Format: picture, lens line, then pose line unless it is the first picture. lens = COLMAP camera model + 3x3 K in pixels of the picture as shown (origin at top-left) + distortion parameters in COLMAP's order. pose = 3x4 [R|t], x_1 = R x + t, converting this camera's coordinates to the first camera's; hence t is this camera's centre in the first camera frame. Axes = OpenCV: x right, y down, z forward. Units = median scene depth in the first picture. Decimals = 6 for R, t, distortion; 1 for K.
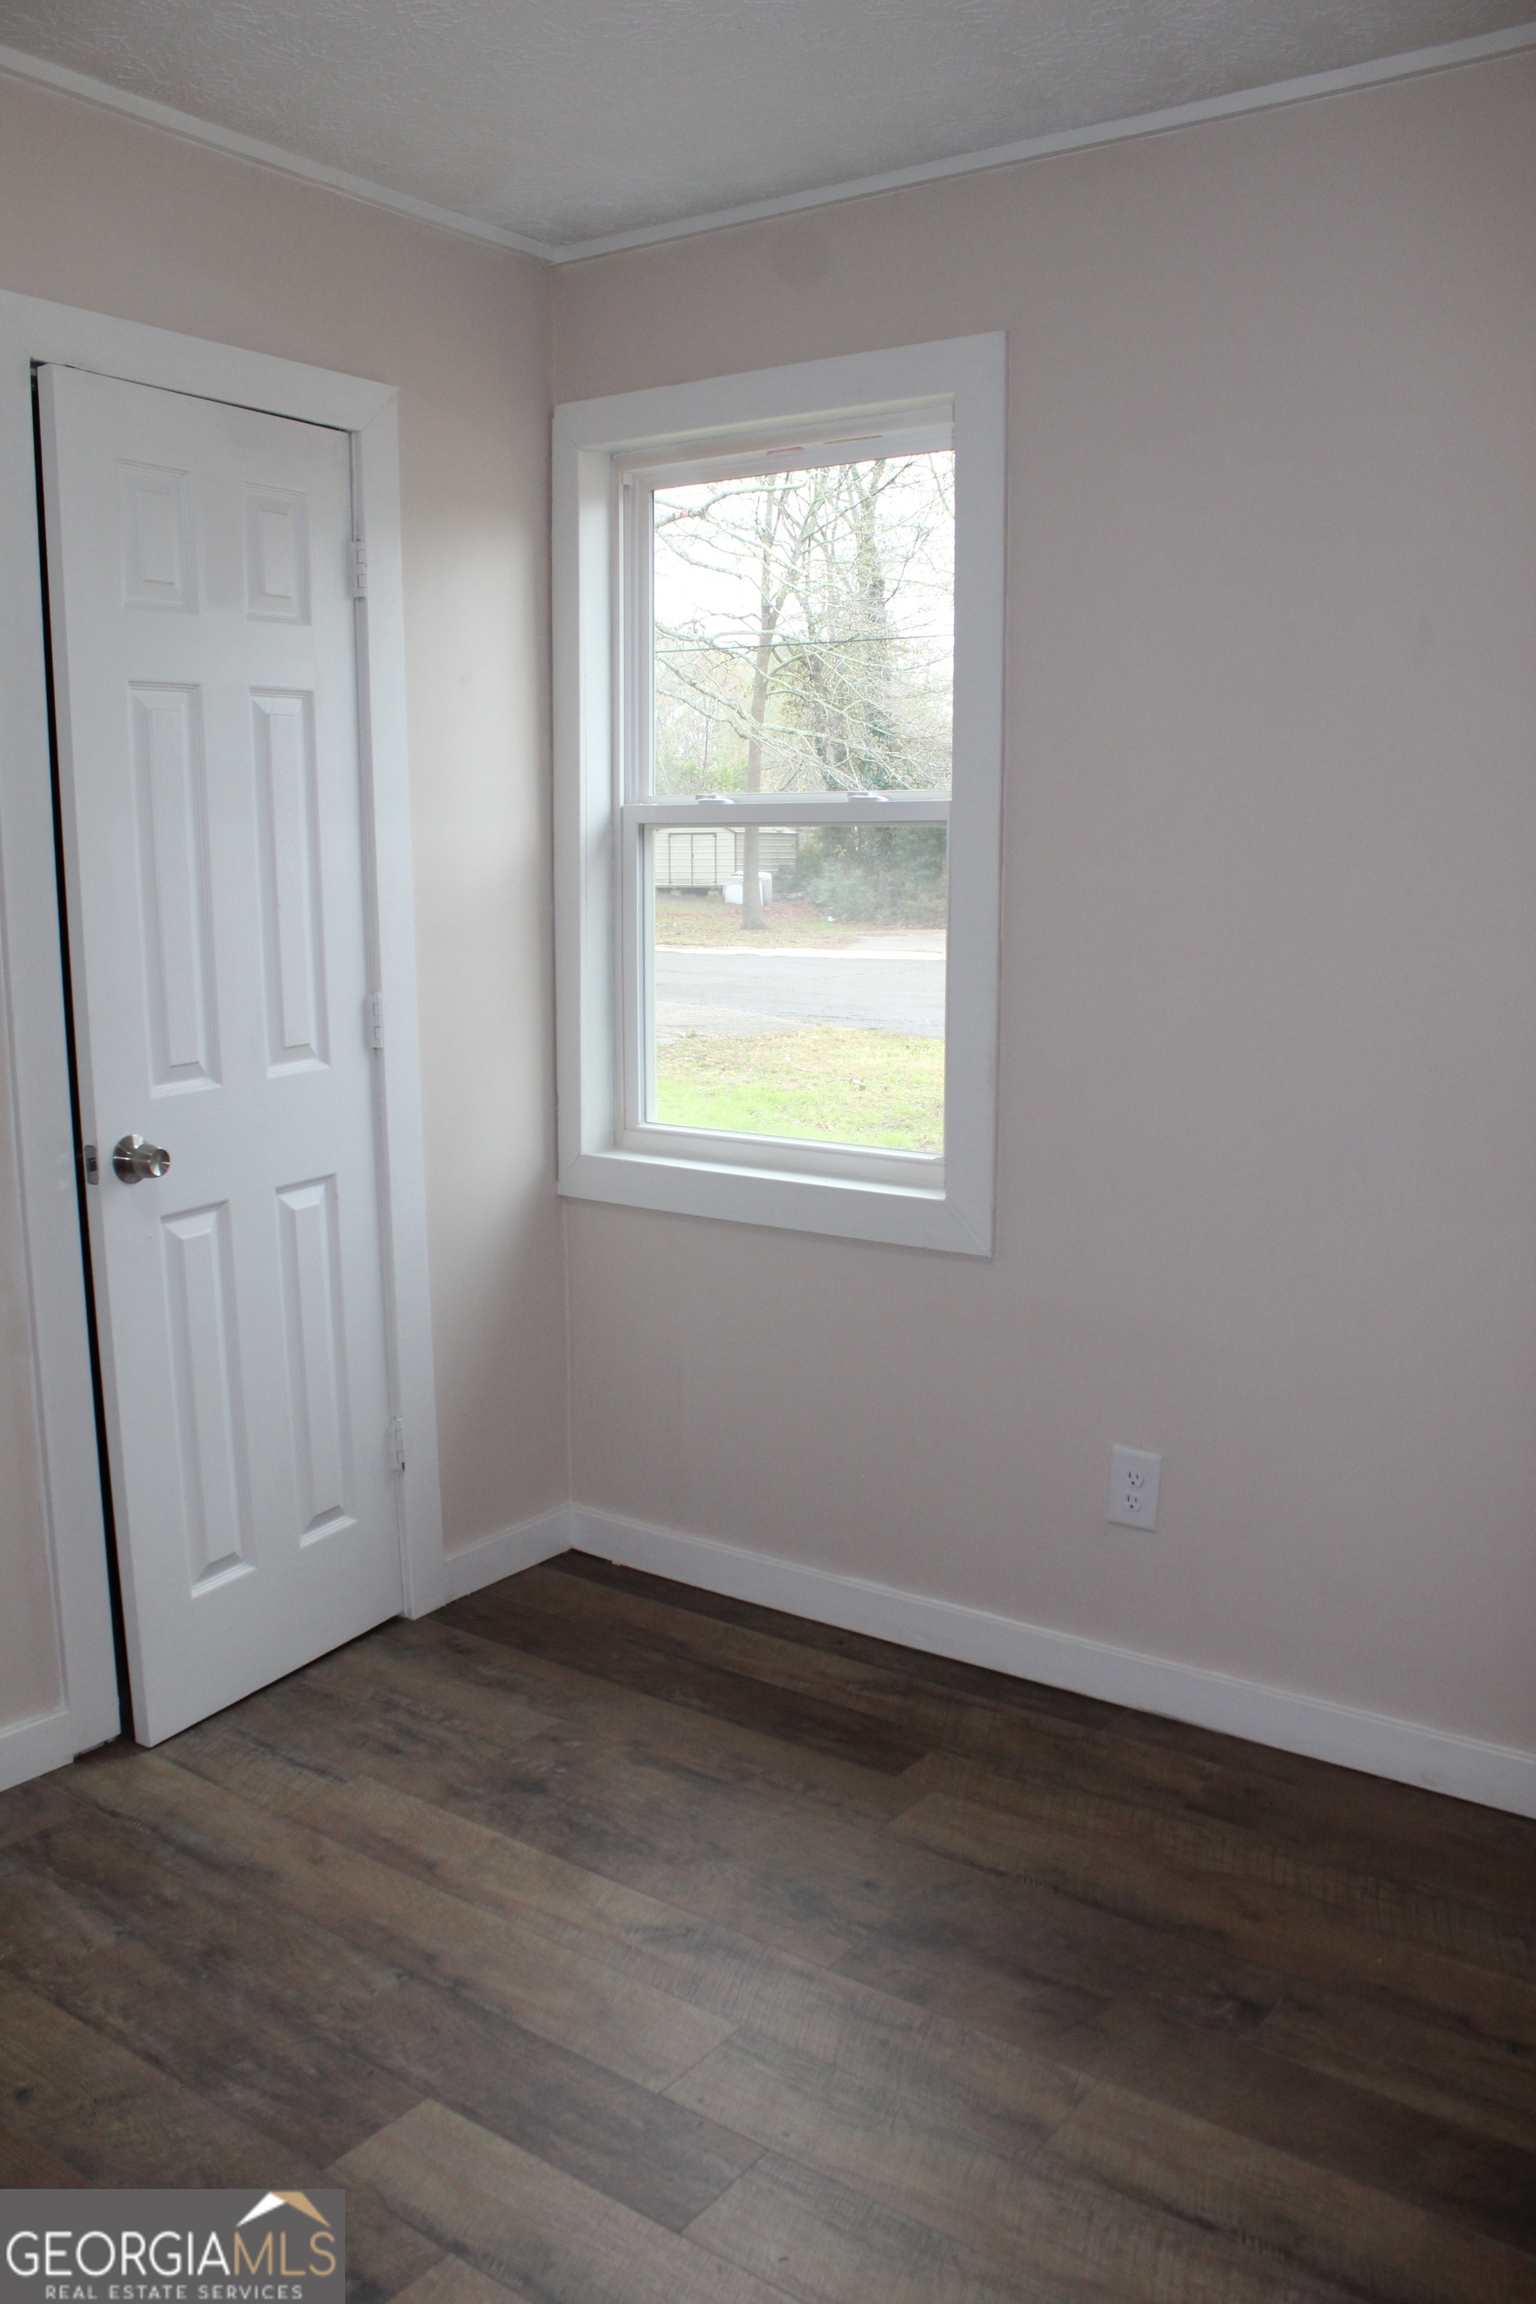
lens RADIAL K [[1925.0, 0, 768.0], [0, 1925.0, 1152.0], [0, 0, 1]] dist [-0.140070, 0.122636]
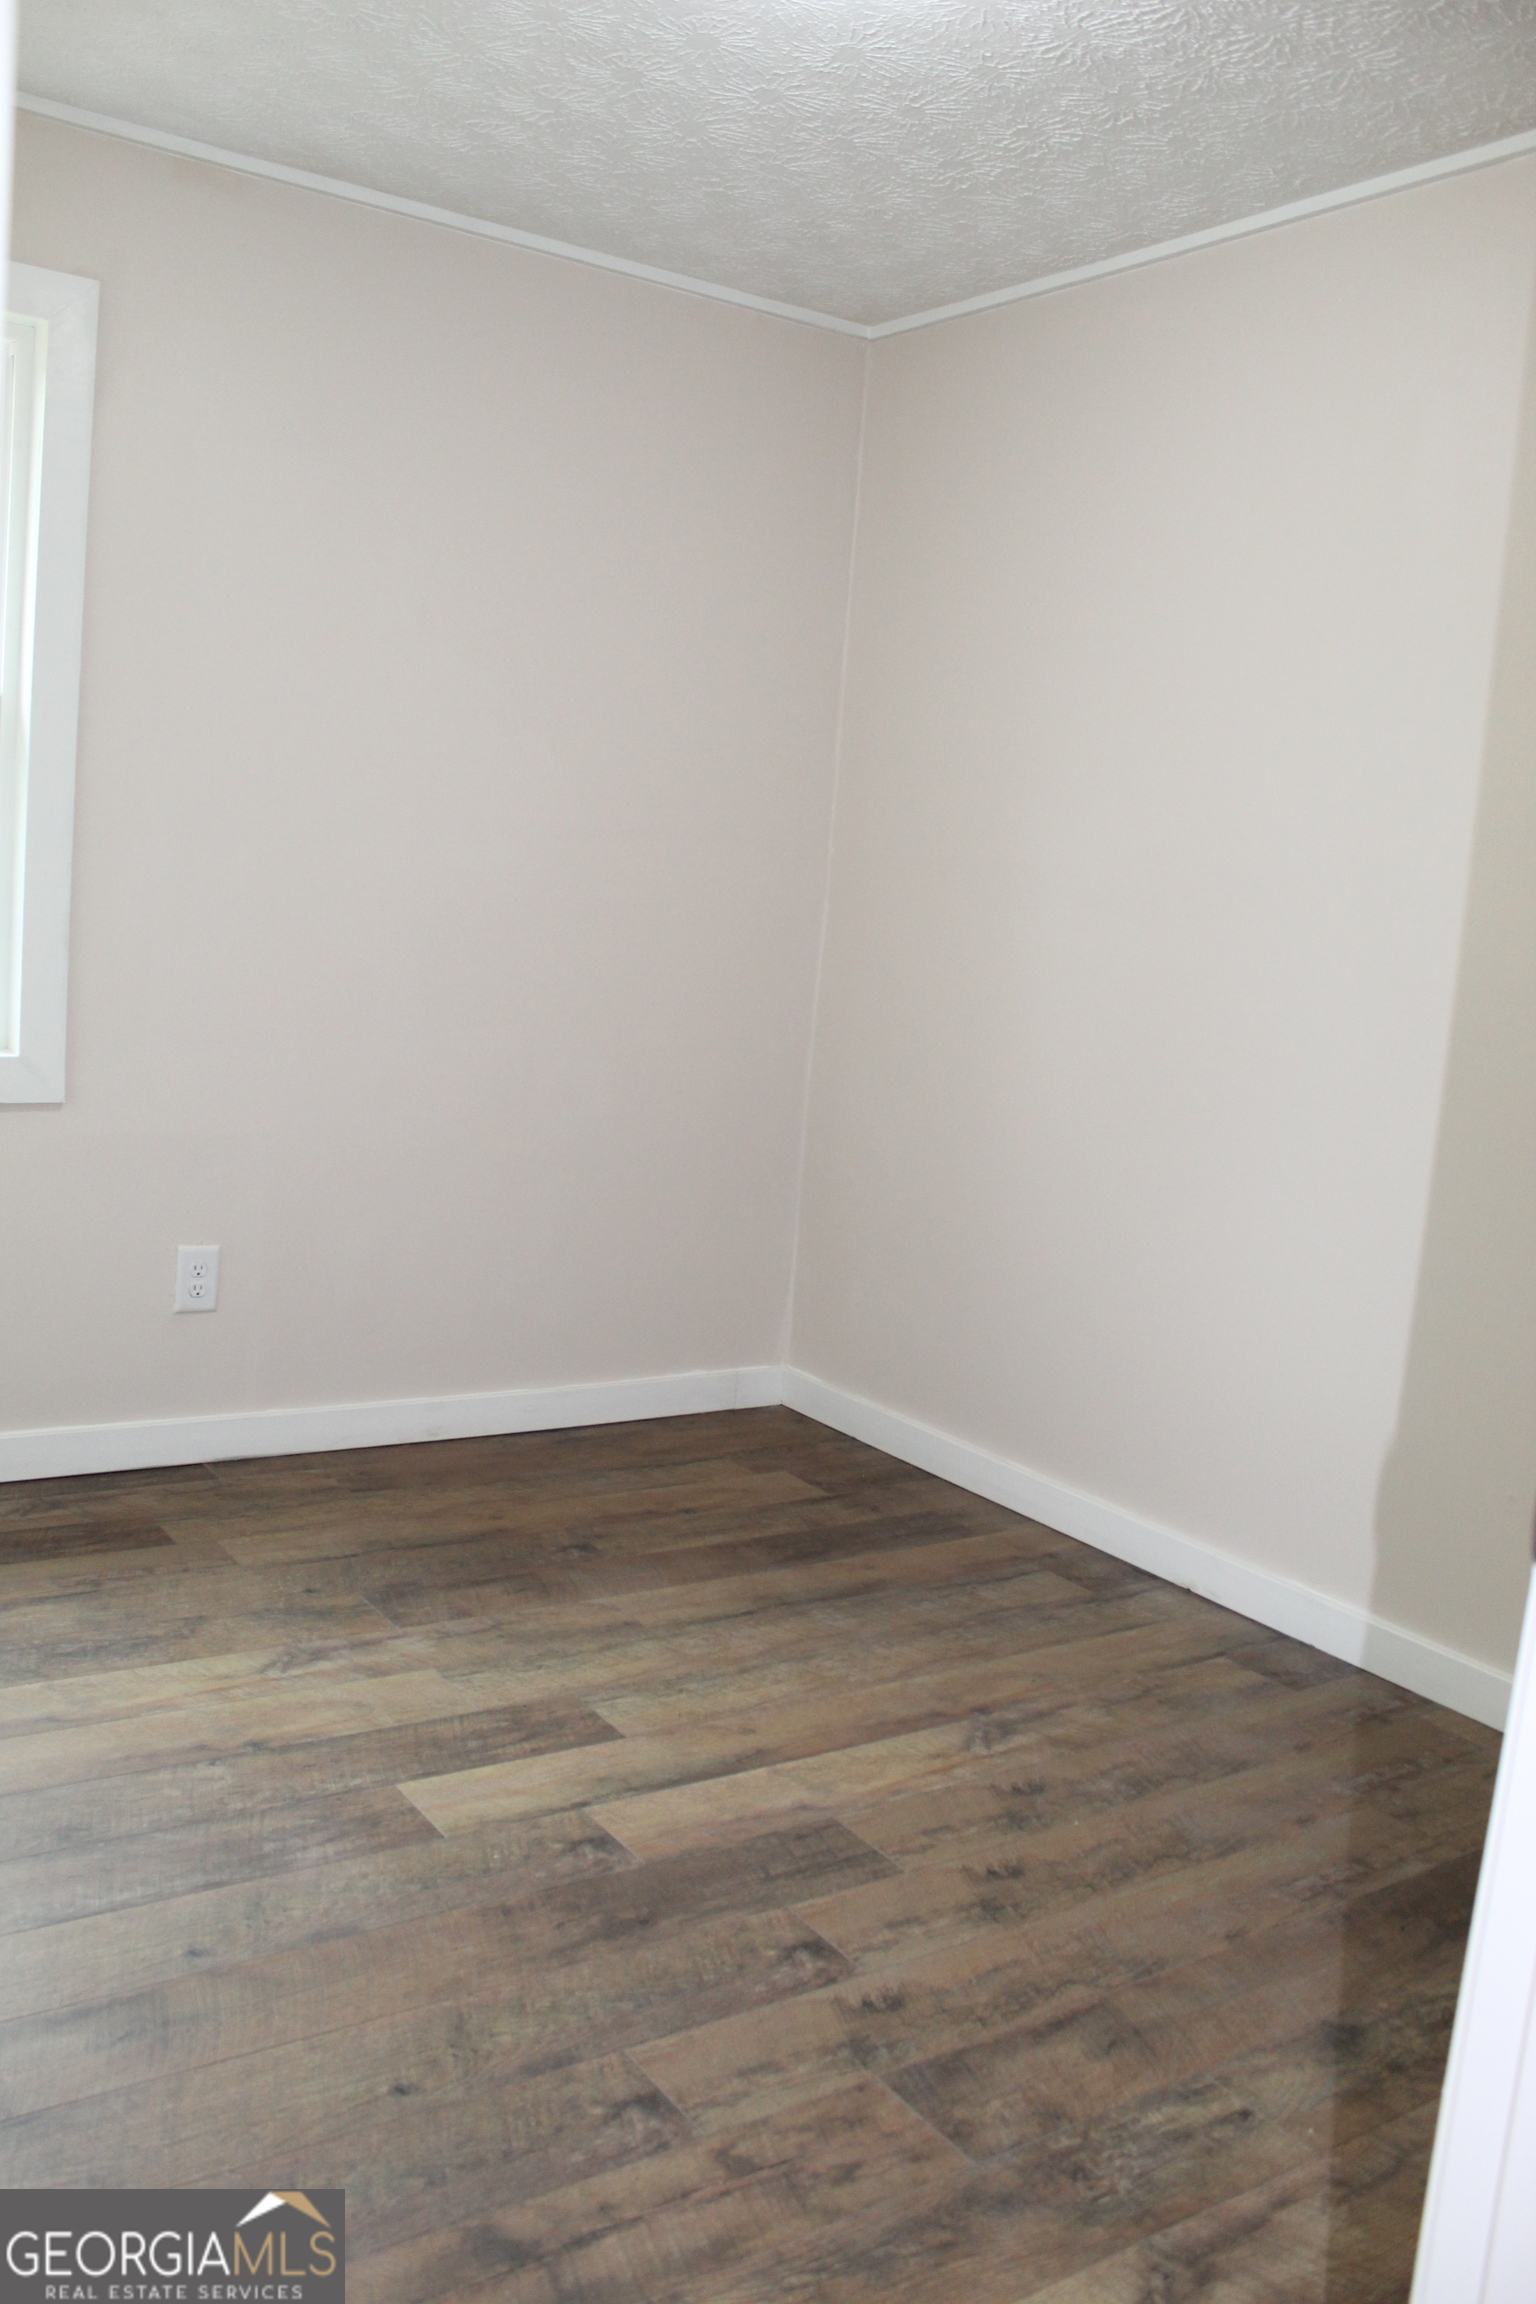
lens RADIAL K [[1925.0, 0, 768.0], [0, 1925.0, 1152.0], [0, 0, 1]] dist [-0.140070, 0.122636]
pose [[0.324227, -0.103946, 0.940251, -0.964306], [0.069244, 0.993886, 0.085998, 0.020892], [-0.943442, 0.037224, 0.329442, 0.304593]]
